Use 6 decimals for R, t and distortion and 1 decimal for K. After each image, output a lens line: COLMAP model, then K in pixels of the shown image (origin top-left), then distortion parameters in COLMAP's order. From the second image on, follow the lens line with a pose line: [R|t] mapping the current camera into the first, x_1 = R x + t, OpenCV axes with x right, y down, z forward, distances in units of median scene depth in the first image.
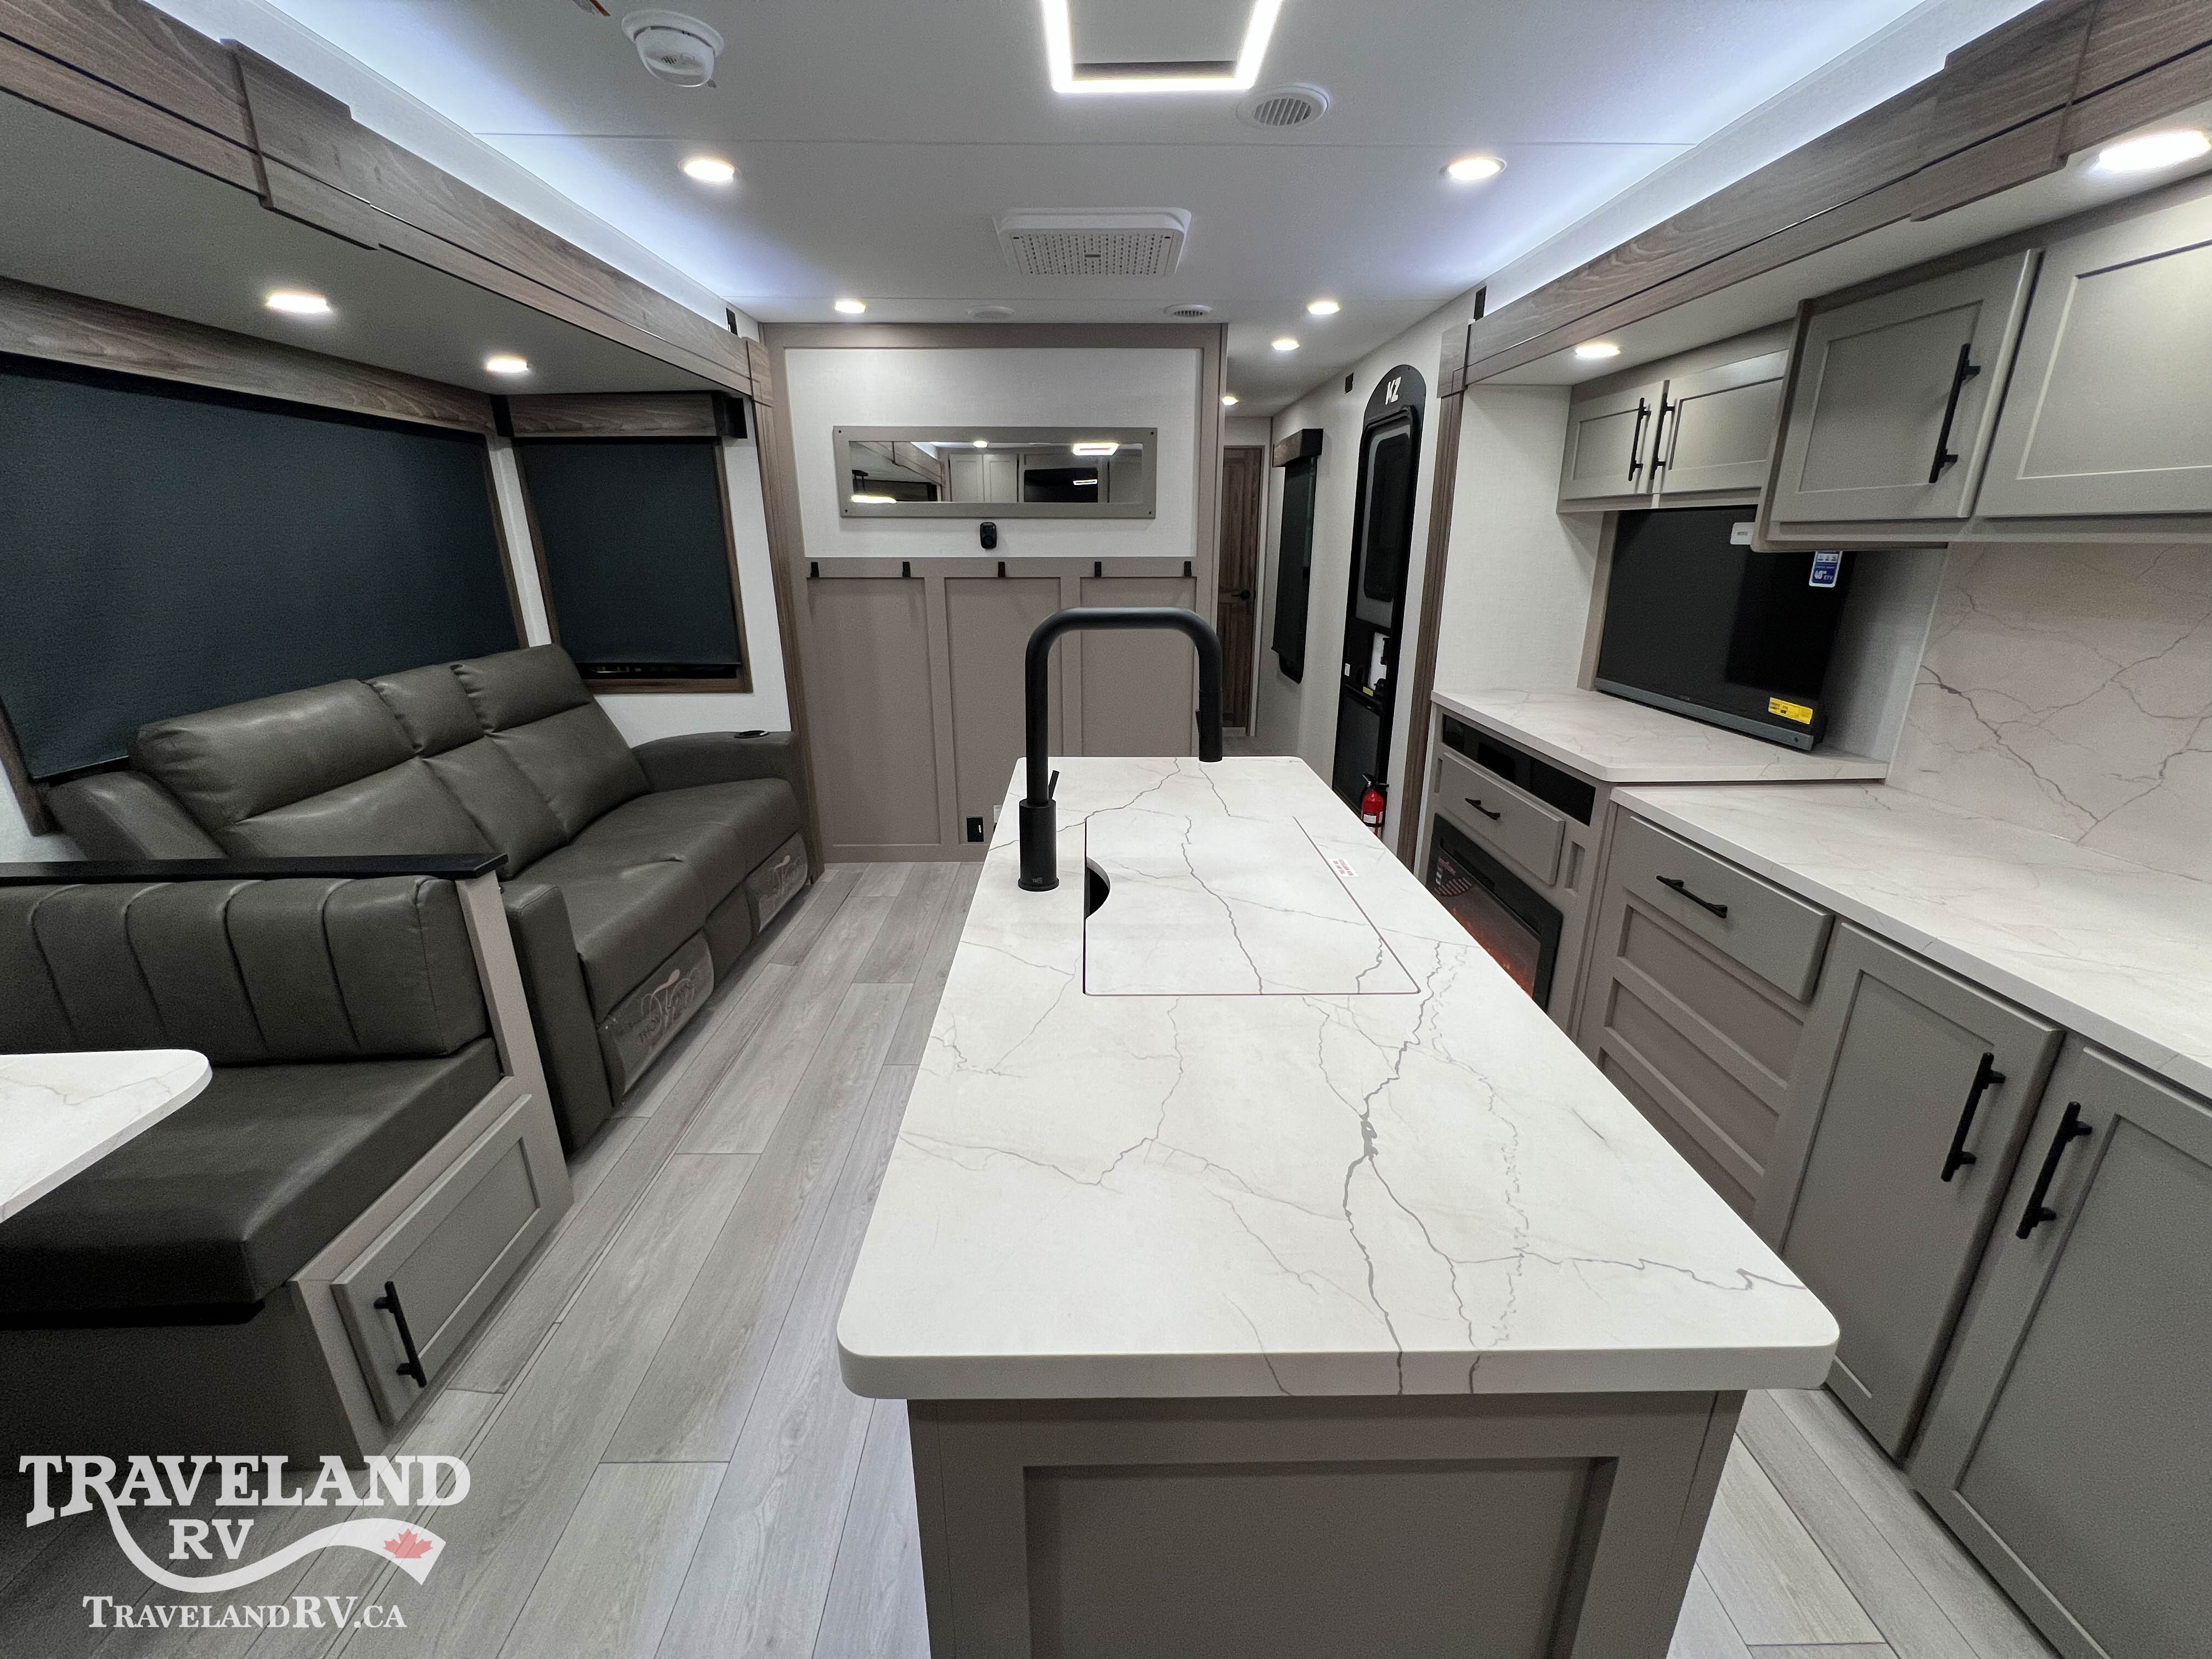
lens RADIAL K [[886.4, 0, 1101.1], [0, 886.4, 824.4], [0, 0, 1]] dist [-0.000845, 0.000141]
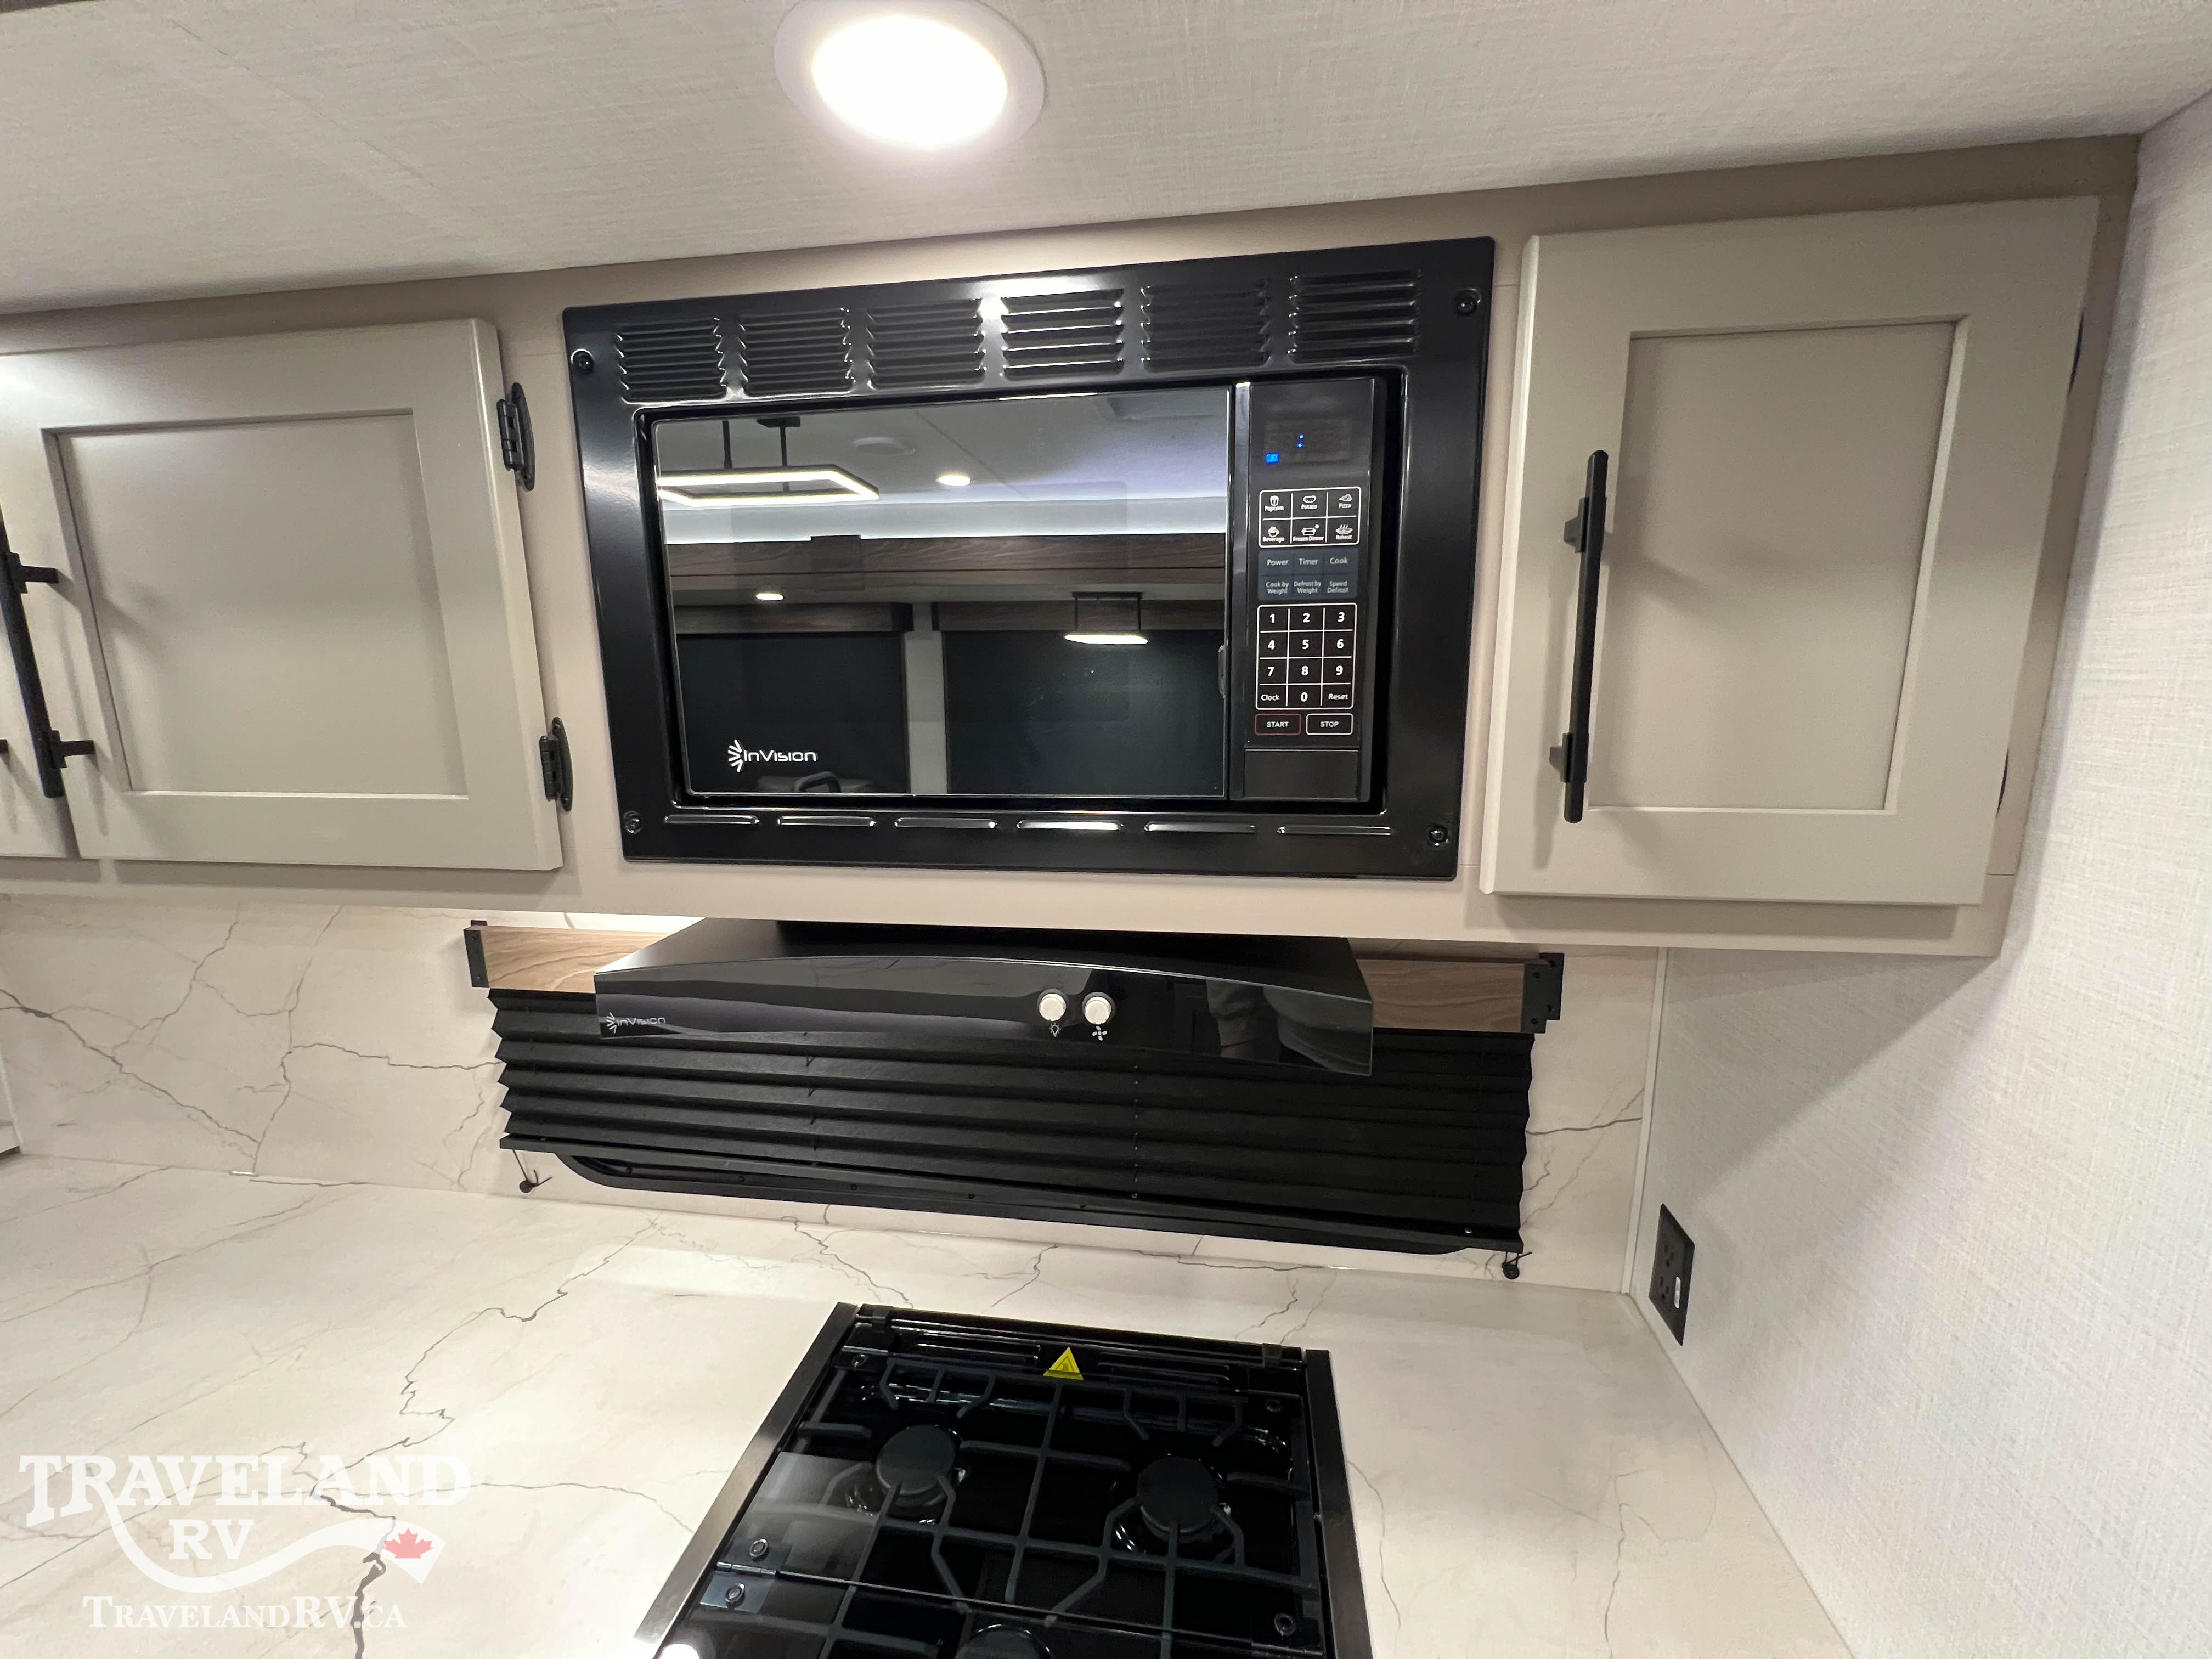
lens RADIAL K [[889.9, 0, 1095.6], [0, 889.9, 831.5], [0, 0, 1]] dist [-0.002087, 0.000066]
pose [[0.169169, -0.178583, 0.969273, 0.253371], [0.313201, 0.942210, 0.118933, -0.060752], [-0.934498, 0.283457, 0.215325, 0.024907]]
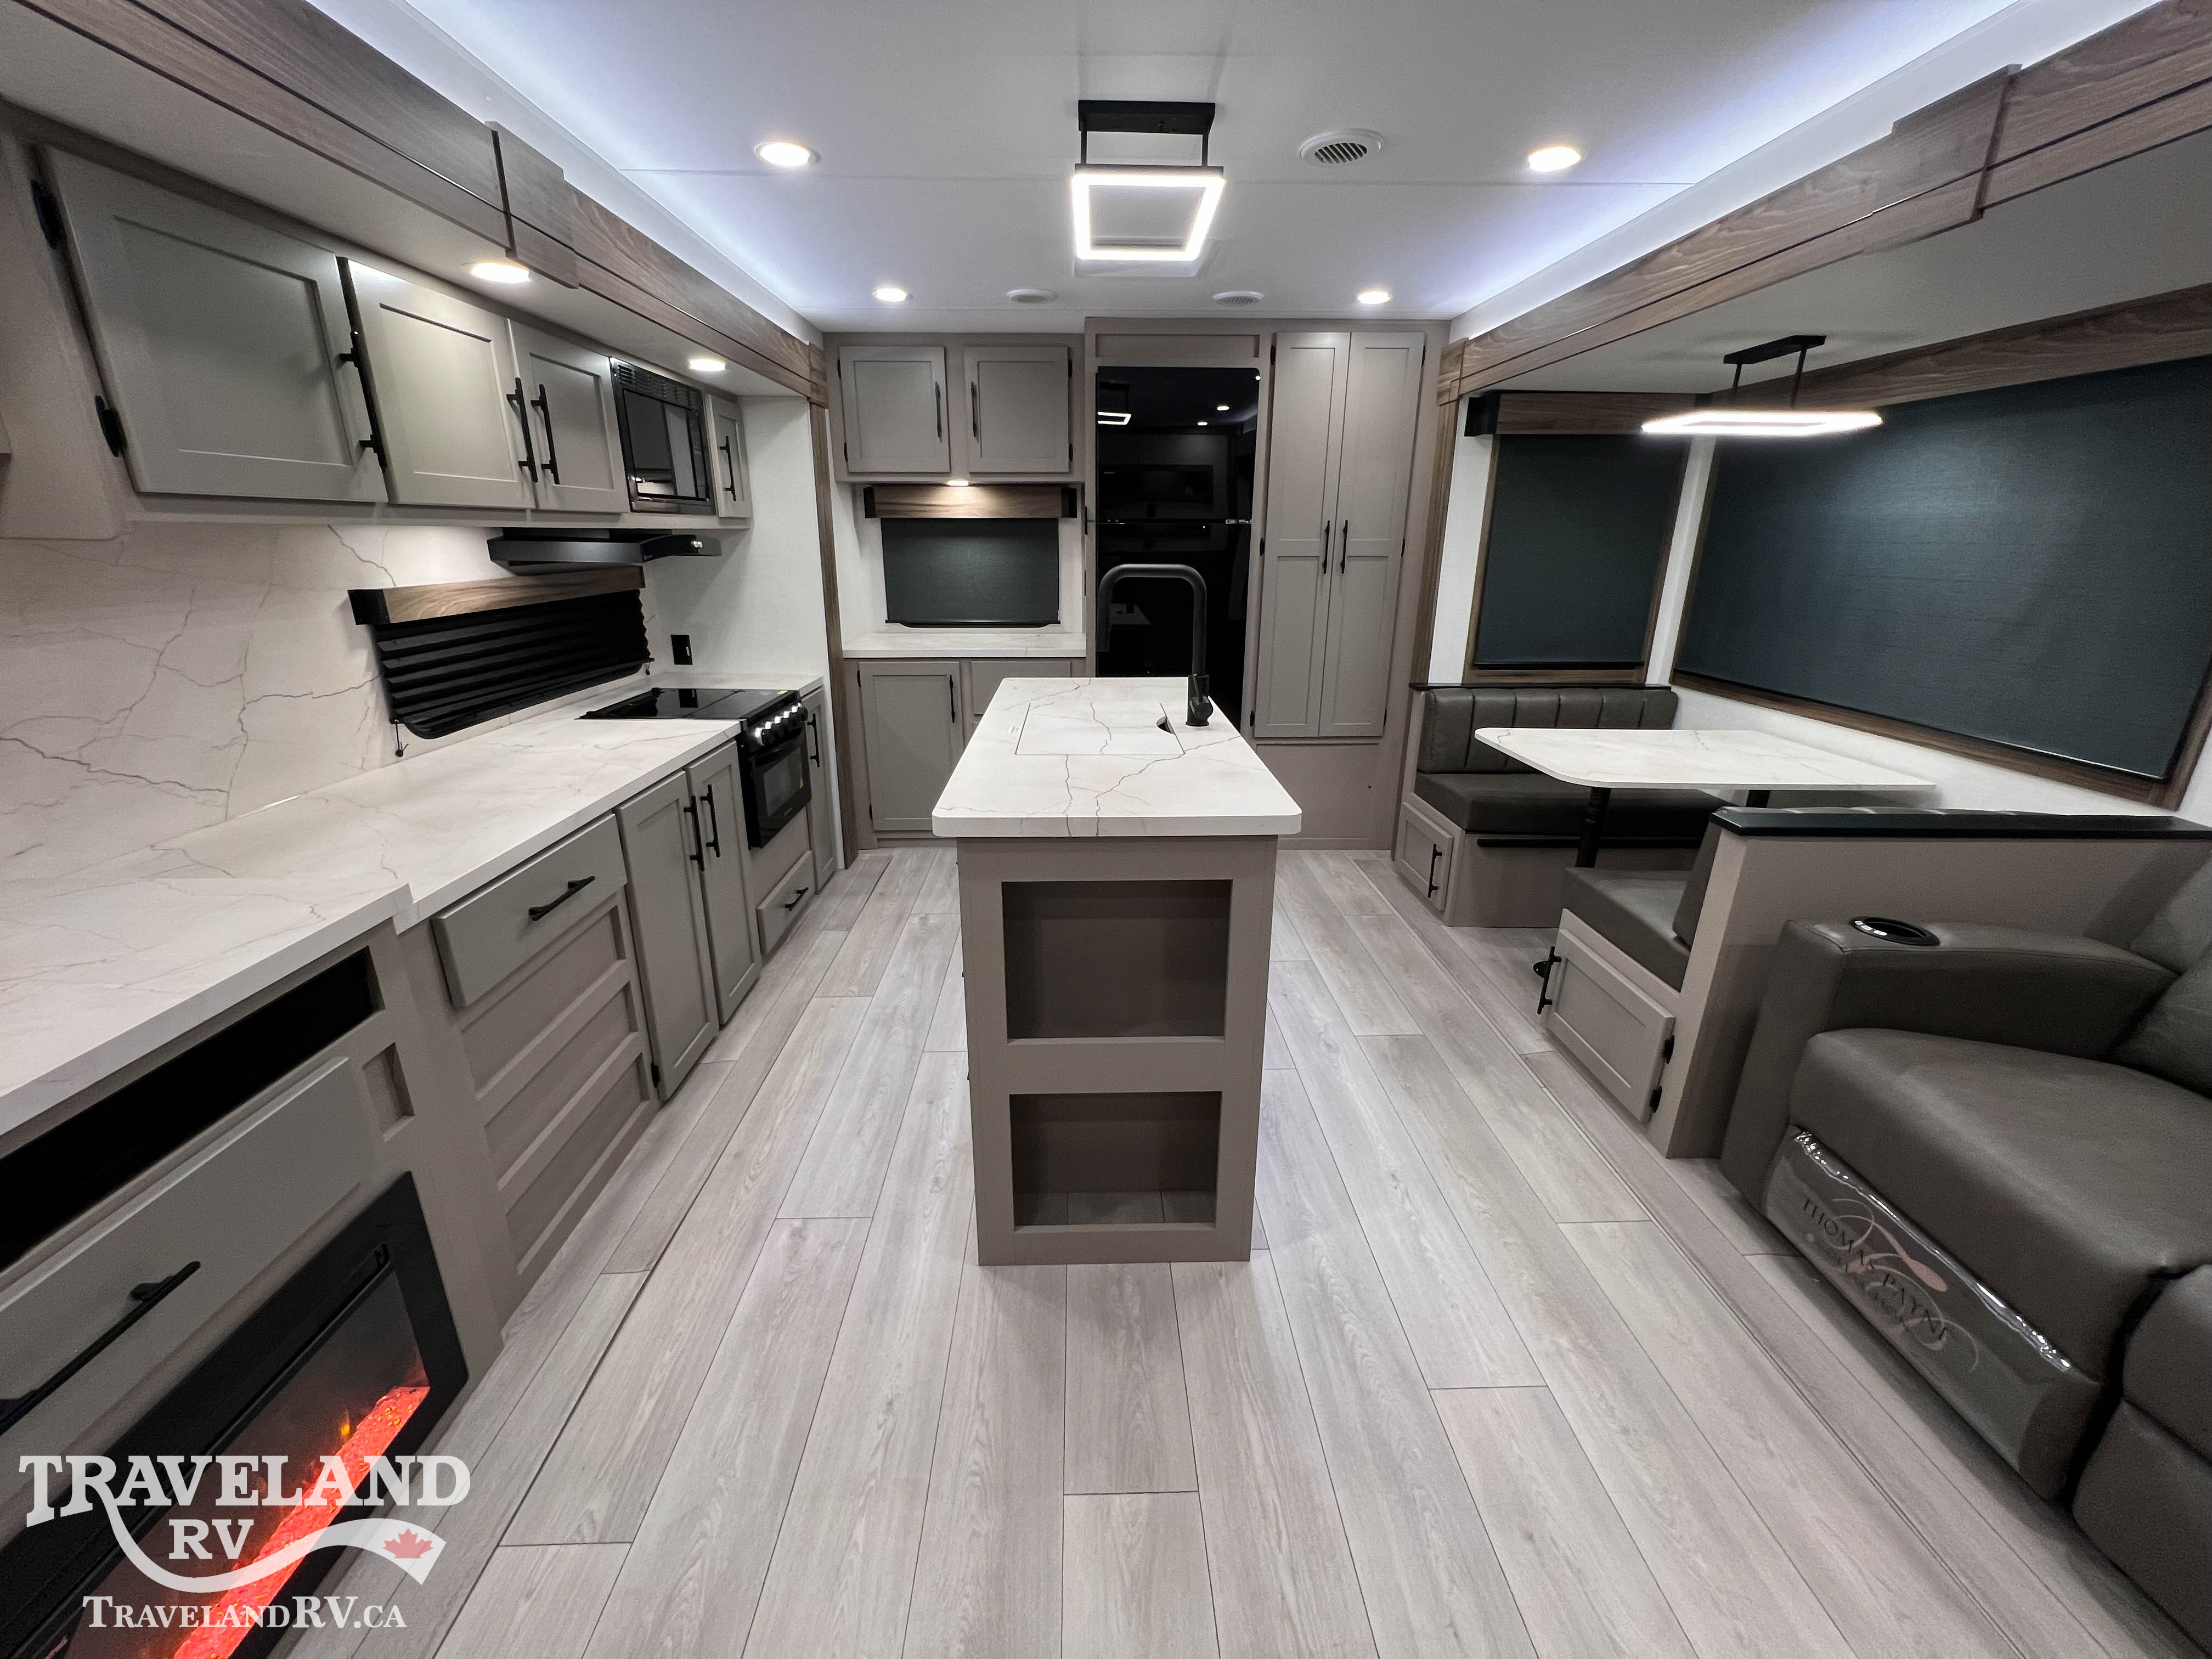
lens RADIAL K [[886.4, 0, 1101.1], [0, 886.4, 824.4], [0, 0, 1]] dist [-0.000845, 0.000141]
pose [[-0.999945, -0.000331, -0.010477, 0.049324], [-0.006438, 0.808167, 0.588919, -0.283607], [0.008272, 0.588954, -0.808124, 0.892555]]
